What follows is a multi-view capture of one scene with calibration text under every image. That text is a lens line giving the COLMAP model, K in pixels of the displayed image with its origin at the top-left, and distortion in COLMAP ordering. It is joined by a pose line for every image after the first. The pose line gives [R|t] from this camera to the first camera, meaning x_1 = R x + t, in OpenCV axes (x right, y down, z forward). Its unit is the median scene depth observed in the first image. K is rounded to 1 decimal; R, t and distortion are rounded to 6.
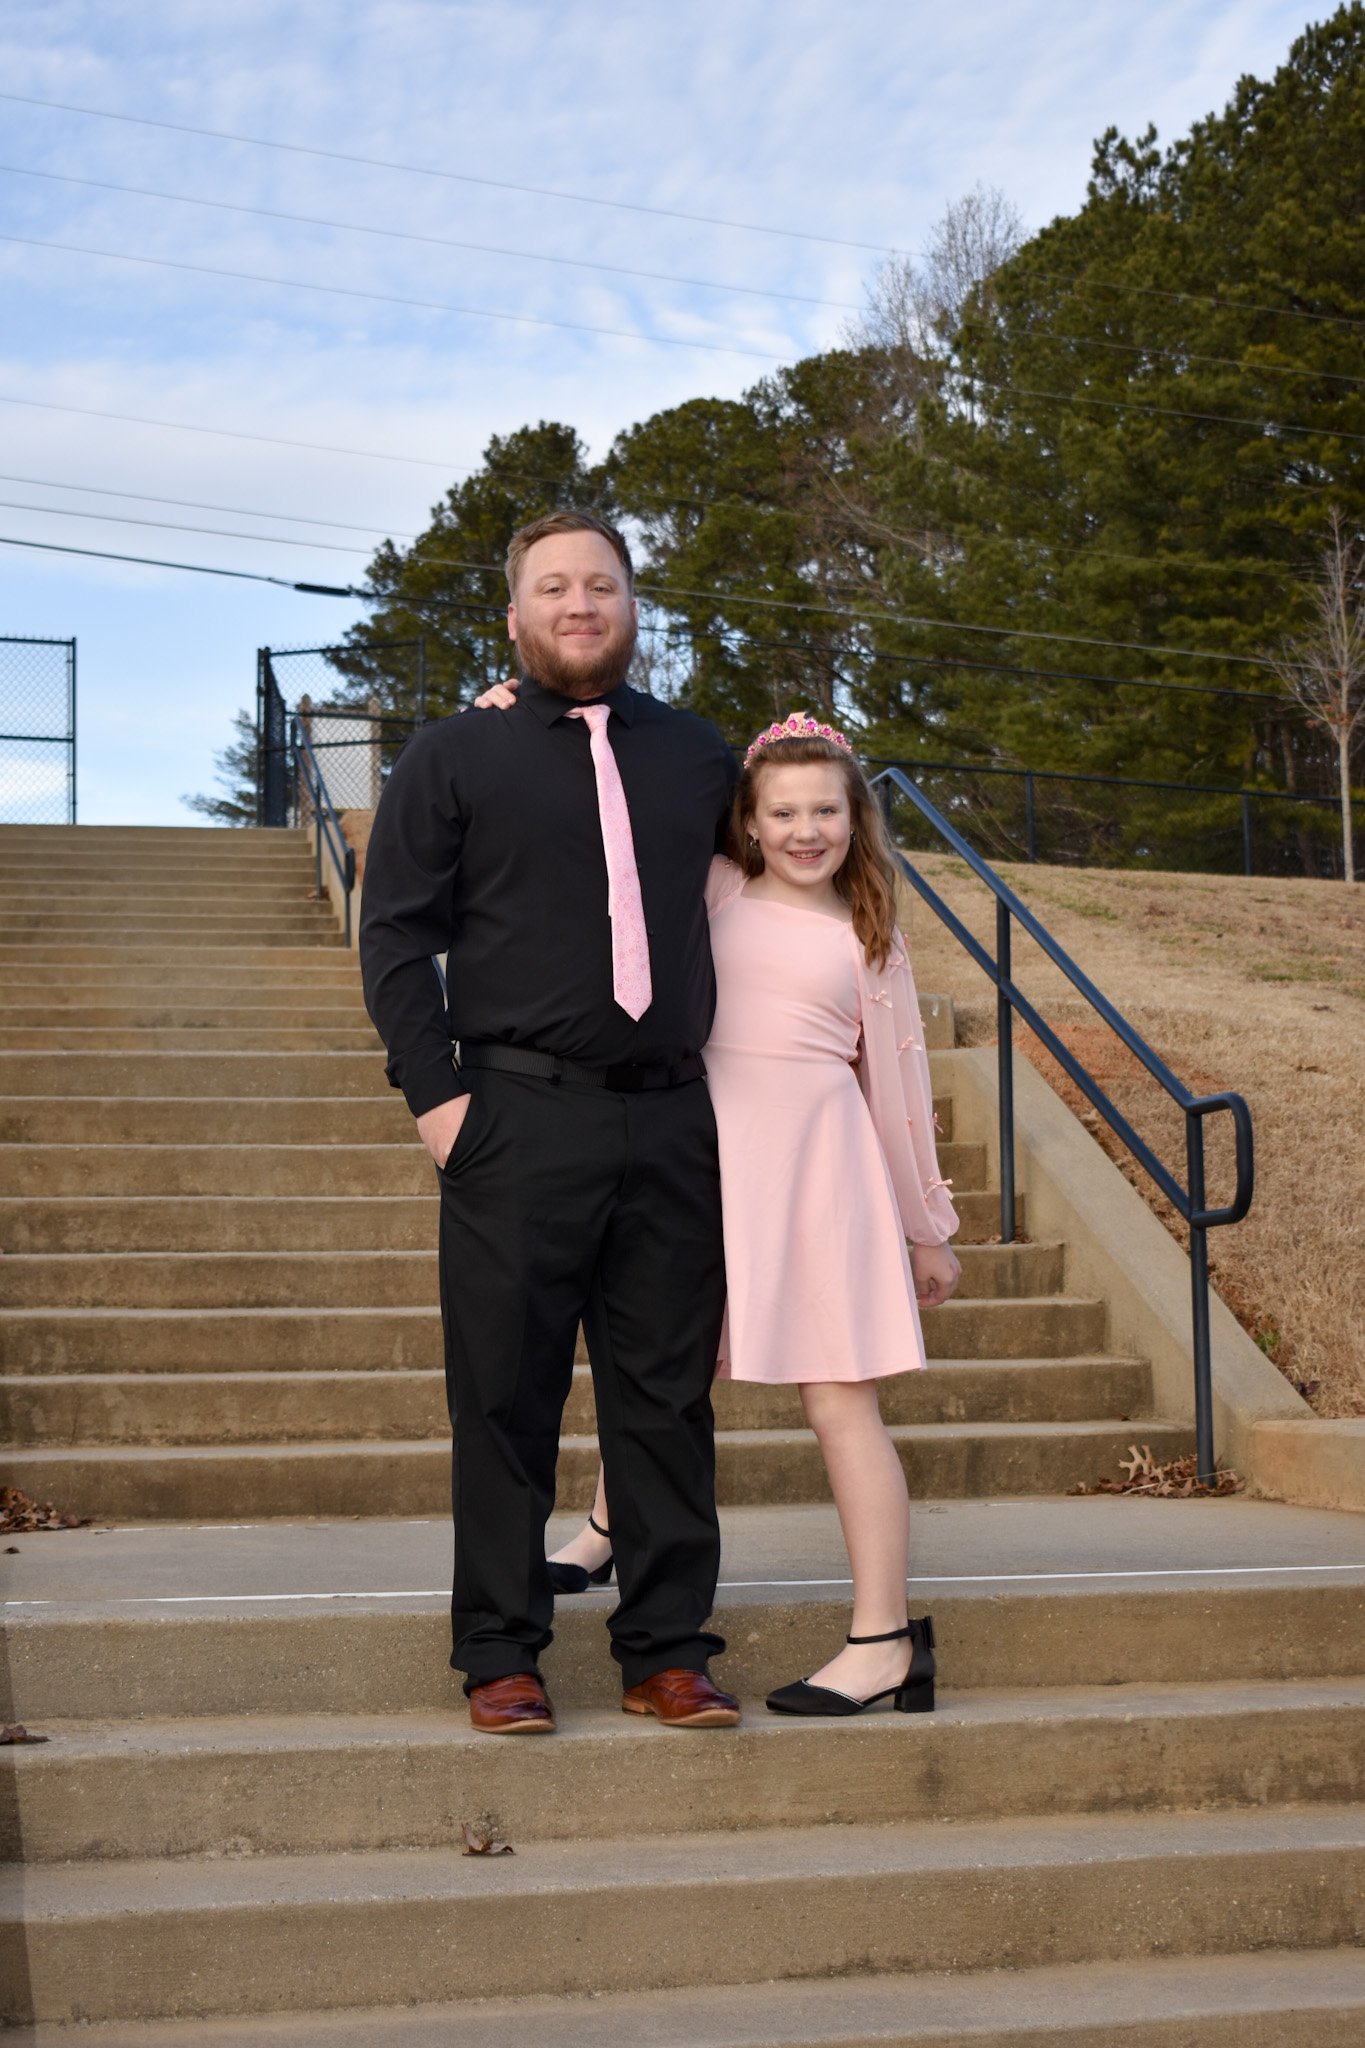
lens RADIAL K [[3190.4, 0, 689.4], [0, 3190.4, 1027.2], [0, 0, 1]] dist [-0.031578, 0.029208]
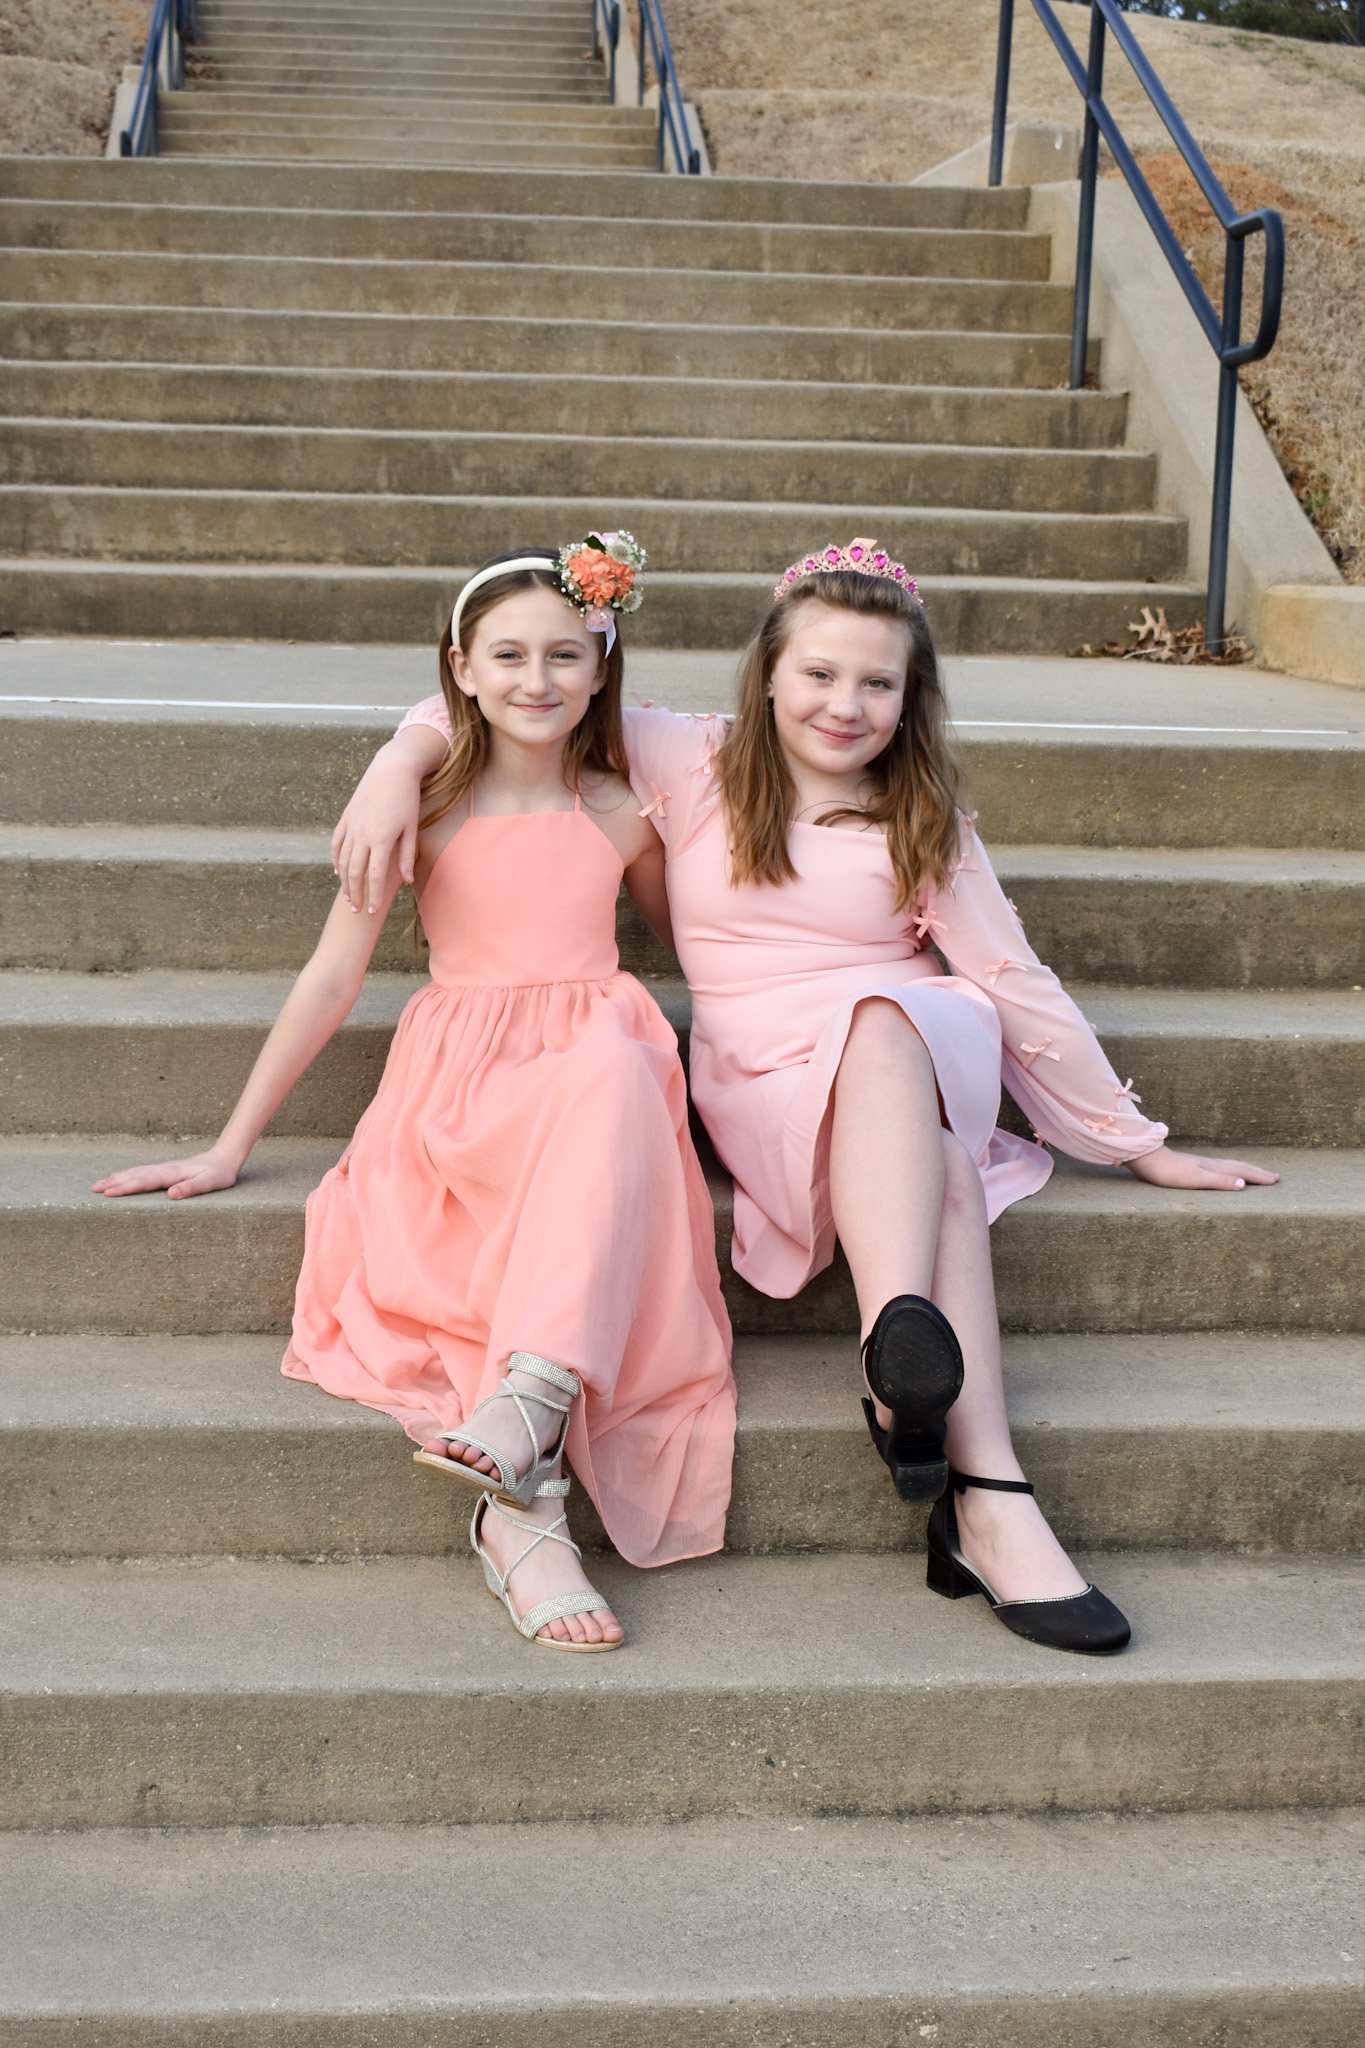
lens RADIAL K [[2982.9, 0, 619.7], [0, 2982.9, 1115.6], [0, 0, 1]] dist [-0.048557, -0.000833]
pose [[0.989760, 0.066028, -0.126552, 0.097342], [-0.026958, 0.957094, 0.288520, 0.025072], [0.140173, -0.282154, 0.949074, 0.106912]]
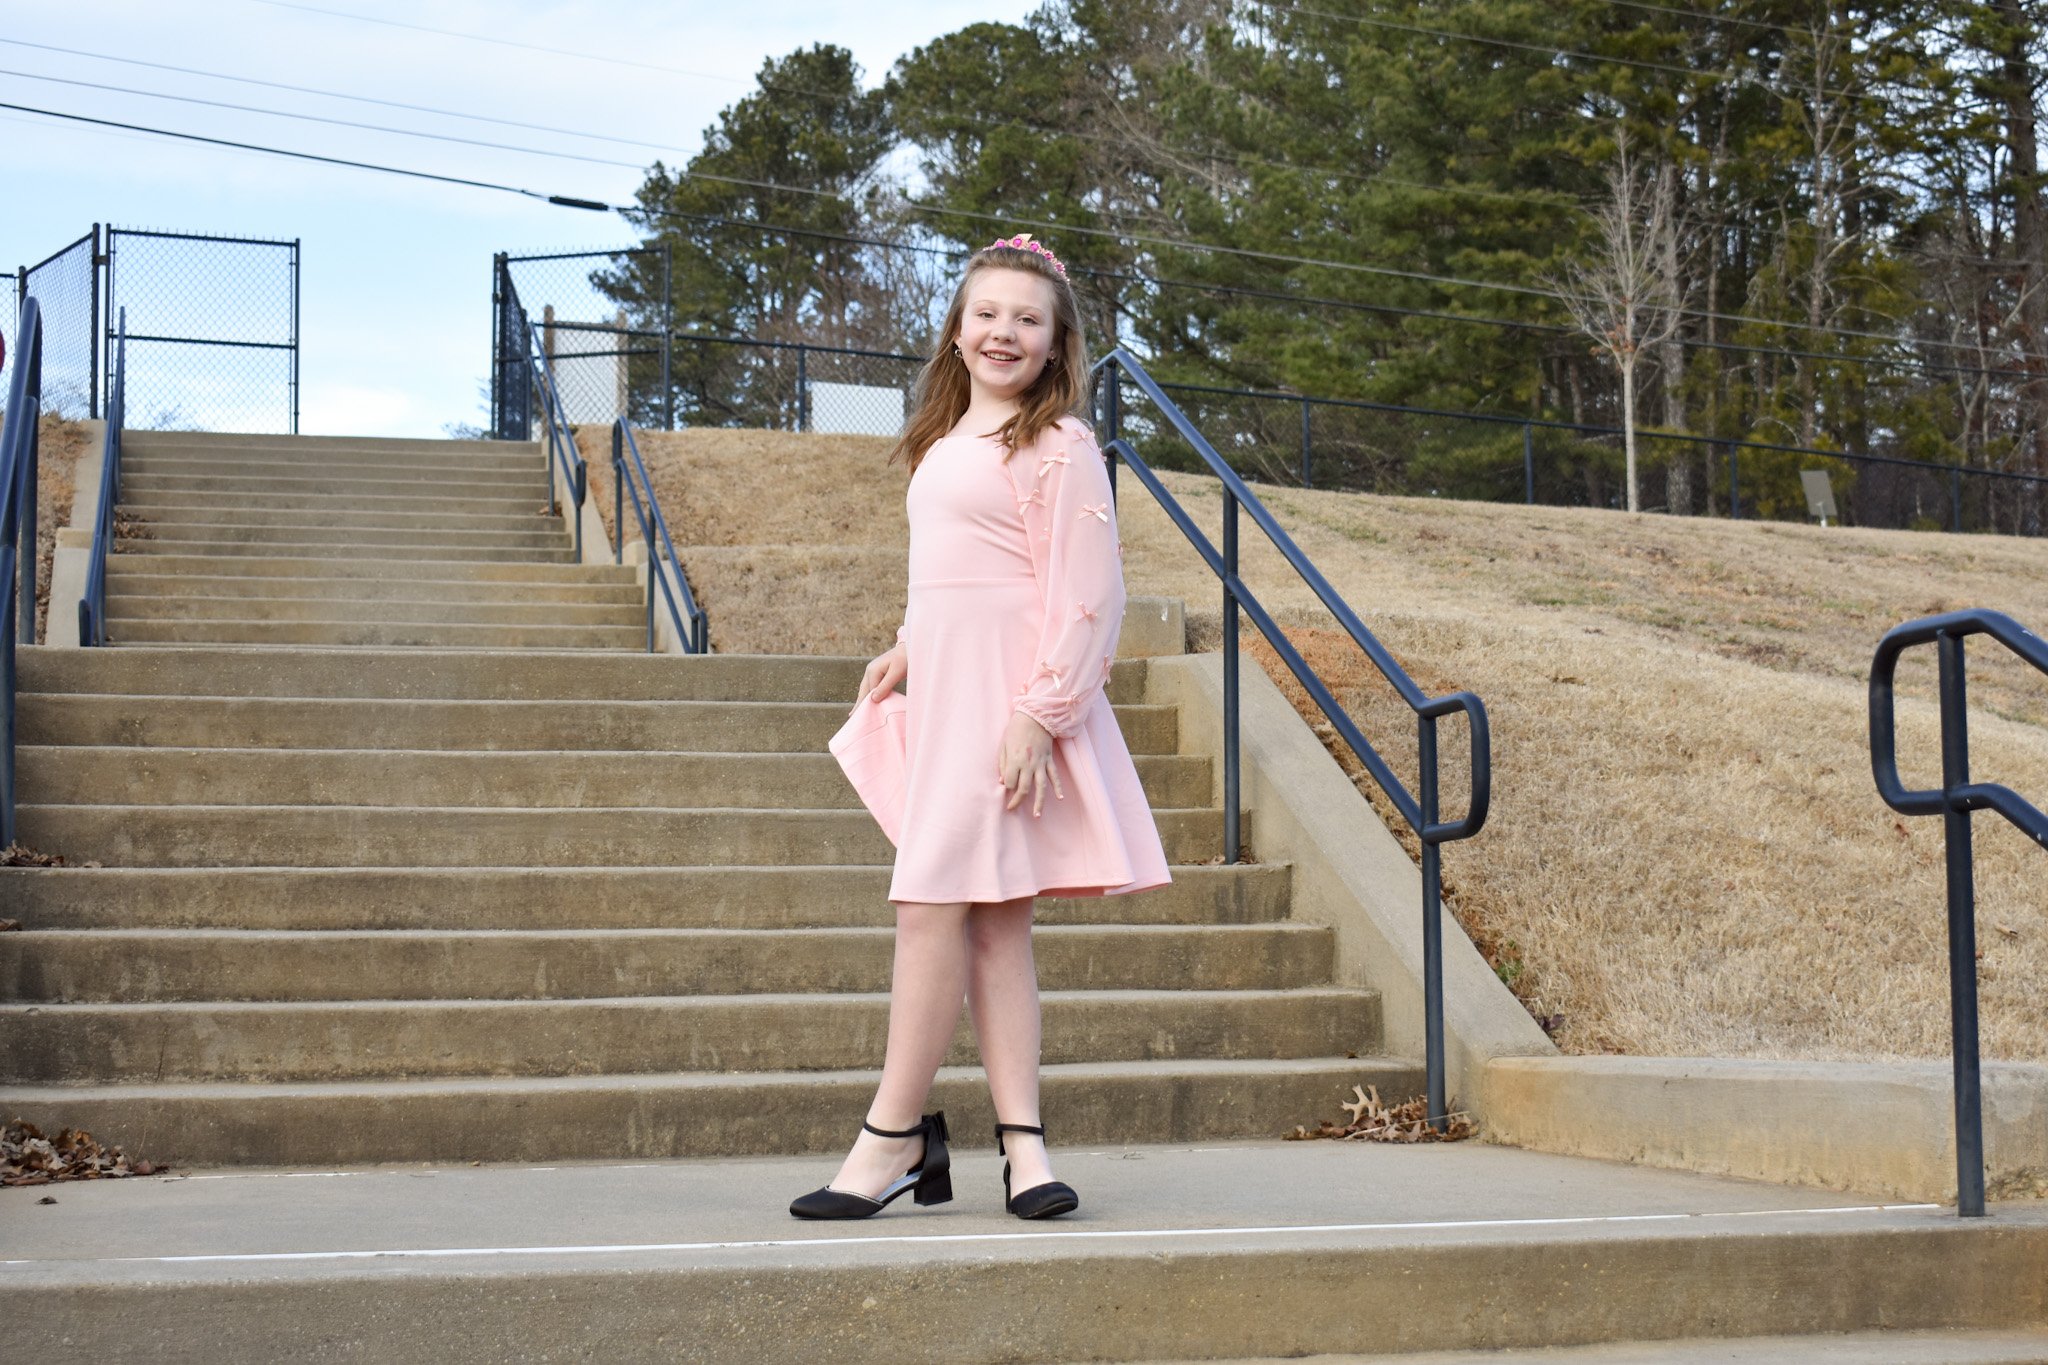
lens RADIAL K [[3262.7, 0, 1144.1], [0, 3262.7, 682.0], [0, 0, 1]] dist [-0.028218, 0.017640]
pose [[0.998512, 0.008167, 0.053909, 0.025707], [-0.008393, 0.999957, 0.003959, 0.012891], [-0.053874, -0.004406, 0.998538, 0.075922]]
